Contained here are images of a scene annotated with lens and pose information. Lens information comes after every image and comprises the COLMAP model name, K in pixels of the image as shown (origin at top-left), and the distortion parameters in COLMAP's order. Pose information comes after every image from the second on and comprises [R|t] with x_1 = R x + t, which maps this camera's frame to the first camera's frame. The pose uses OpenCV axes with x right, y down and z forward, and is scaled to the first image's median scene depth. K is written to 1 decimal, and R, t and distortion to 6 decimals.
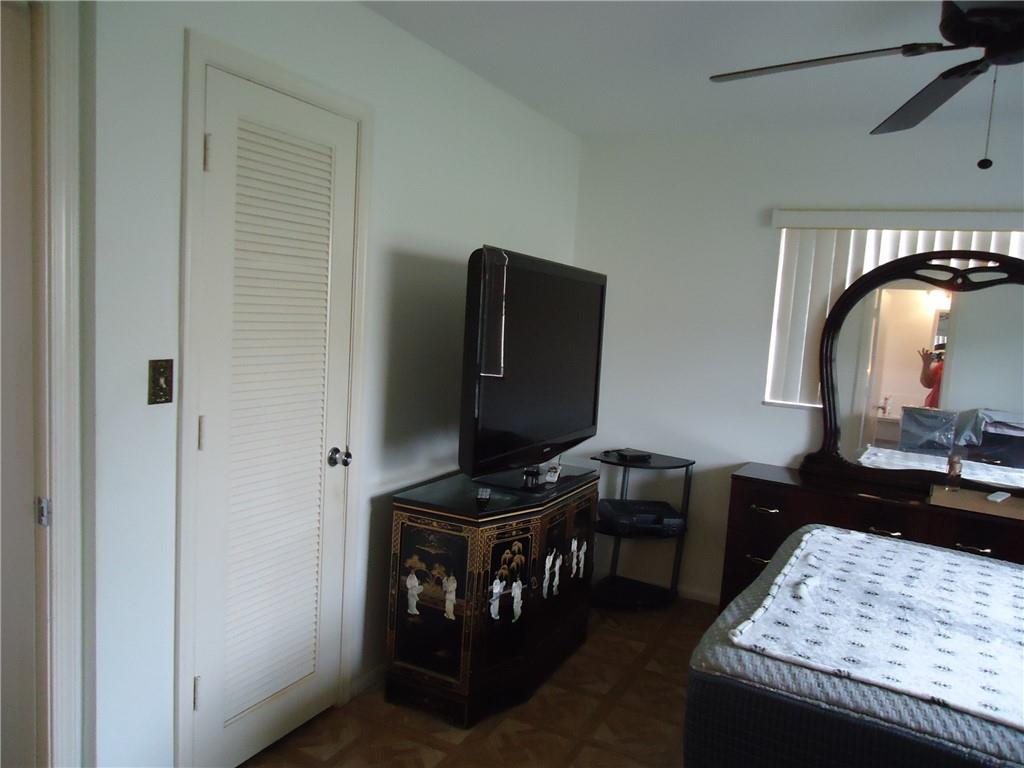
lens RADIAL K [[749.8, 0, 515.8], [0, 749.8, 384.6], [0, 0, 1]] dist [0.000246, 0.000128]
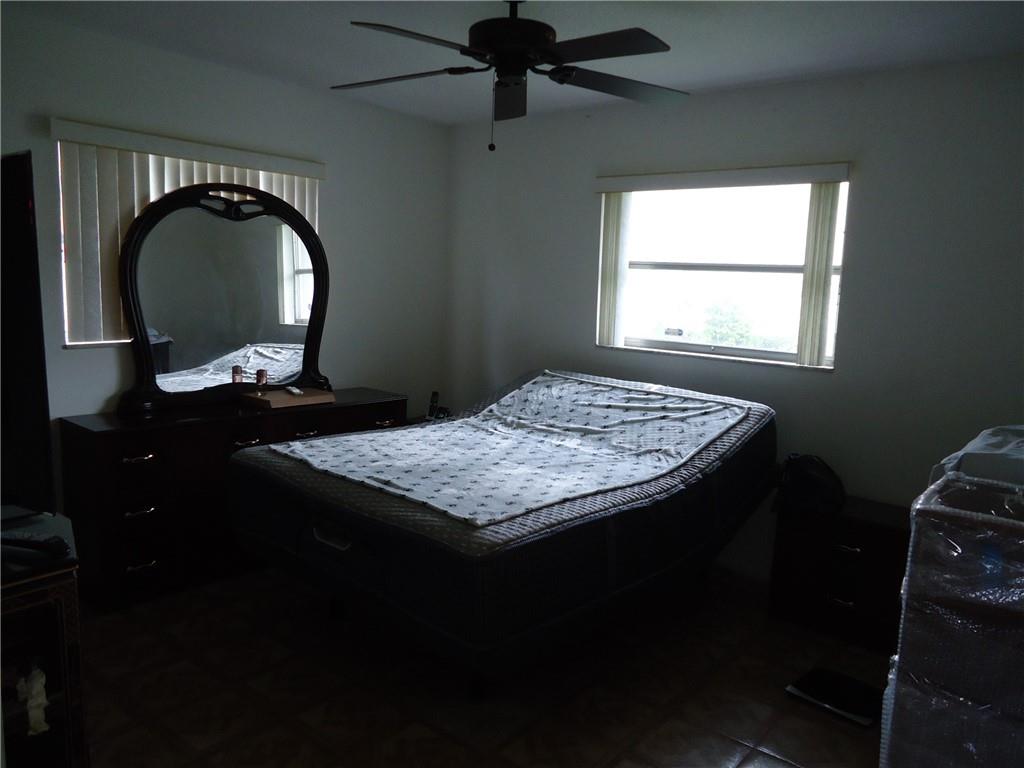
lens RADIAL K [[749.8, 0, 516.2], [0, 749.8, 382.5], [0, 0, 1]] dist [0.000246, 0.000128]
pose [[0.221804, -0.198371, 0.954700, -0.441288], [0.082599, 0.979391, 0.184311, -0.059649], [-0.971586, 0.037976, 0.233619, 0.335091]]
